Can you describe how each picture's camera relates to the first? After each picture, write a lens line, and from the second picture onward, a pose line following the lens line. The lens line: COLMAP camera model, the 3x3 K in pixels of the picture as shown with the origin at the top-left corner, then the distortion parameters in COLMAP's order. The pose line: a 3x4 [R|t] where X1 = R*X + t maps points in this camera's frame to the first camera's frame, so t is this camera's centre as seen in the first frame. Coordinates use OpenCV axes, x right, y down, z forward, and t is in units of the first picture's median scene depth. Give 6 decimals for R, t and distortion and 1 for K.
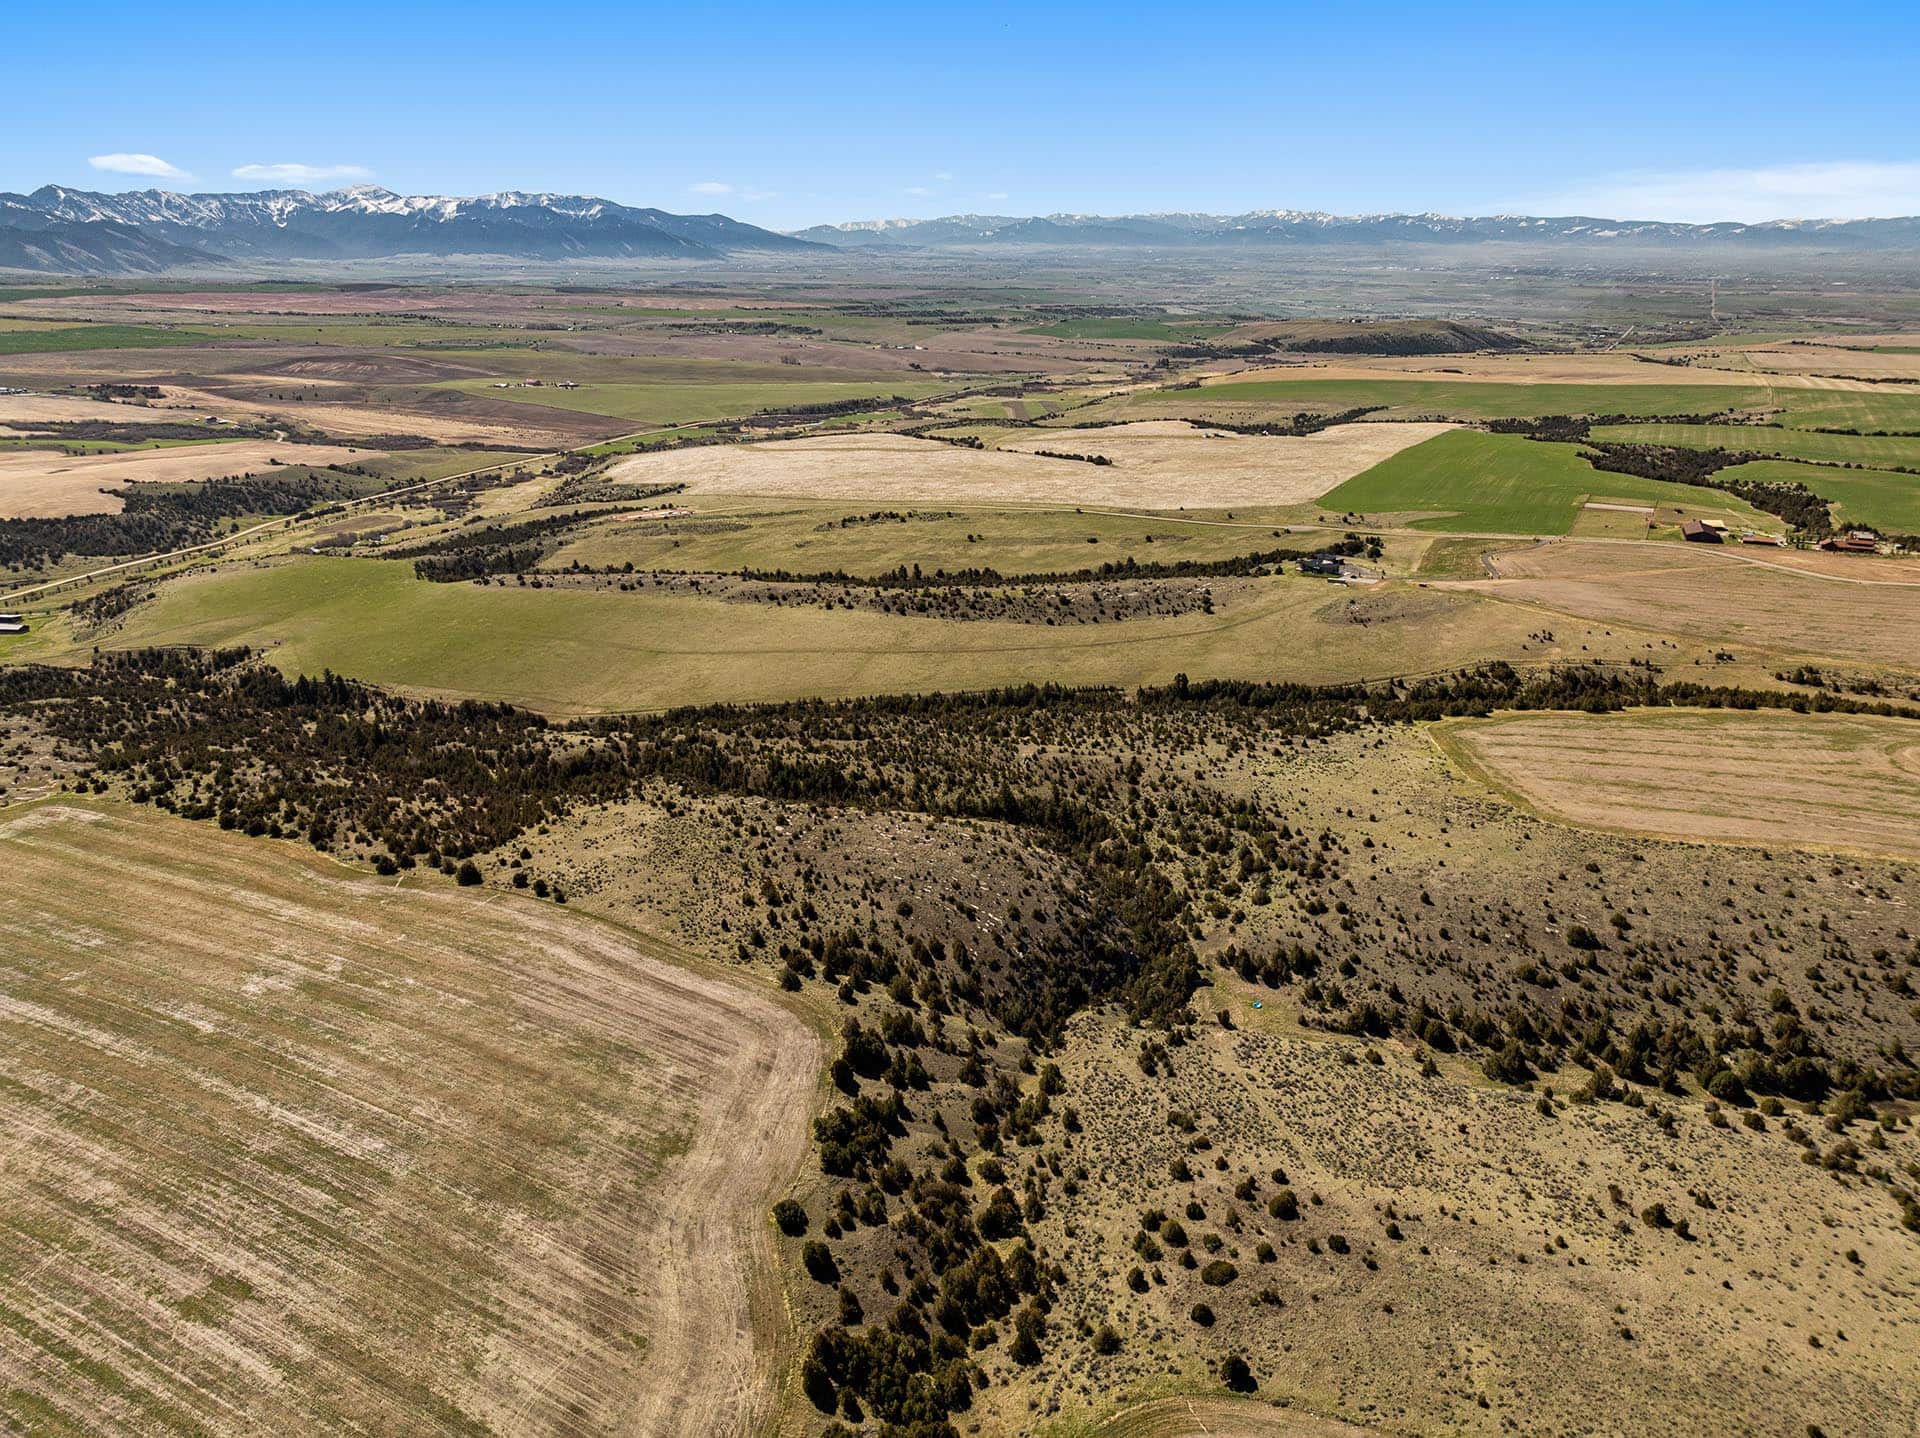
lens RADIAL K [[1354.4, 0, 960.0], [0, 1354.4, 719.0], [0, 0, 1]] dist [-0.043609, 0.011226]
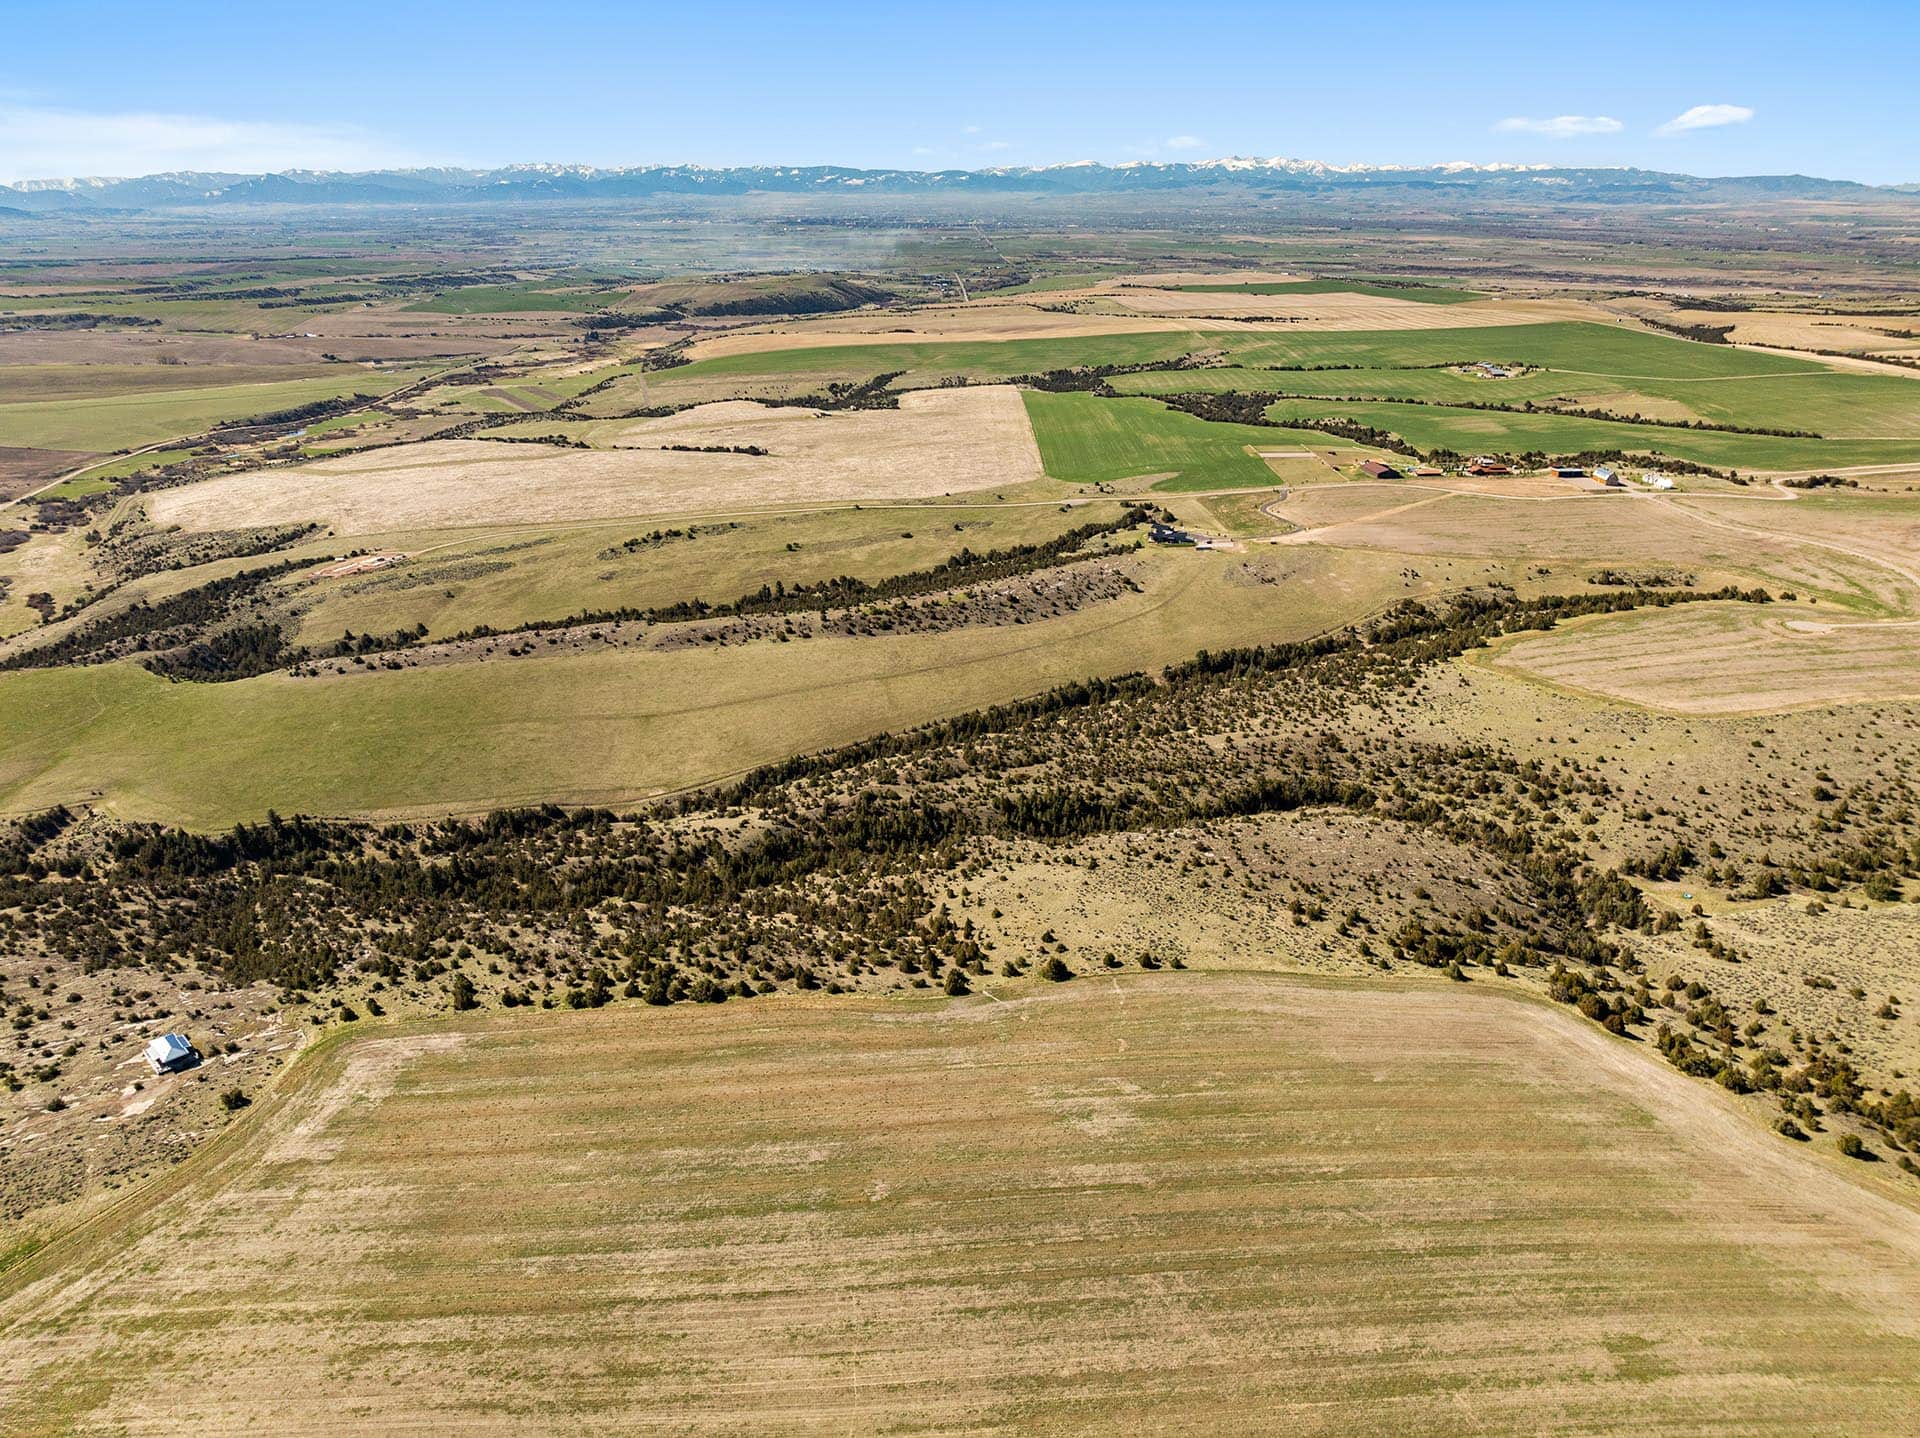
lens RADIAL K [[1354.4, 0, 960.0], [0, 1354.4, 719.0], [0, 0, 1]] dist [-0.043609, 0.011226]
pose [[0.873134, -0.179918, 0.453064, -0.104597], [0.165350, 0.983607, 0.071946, -0.018102], [-0.458581, 0.012096, 0.888570, 0.020128]]
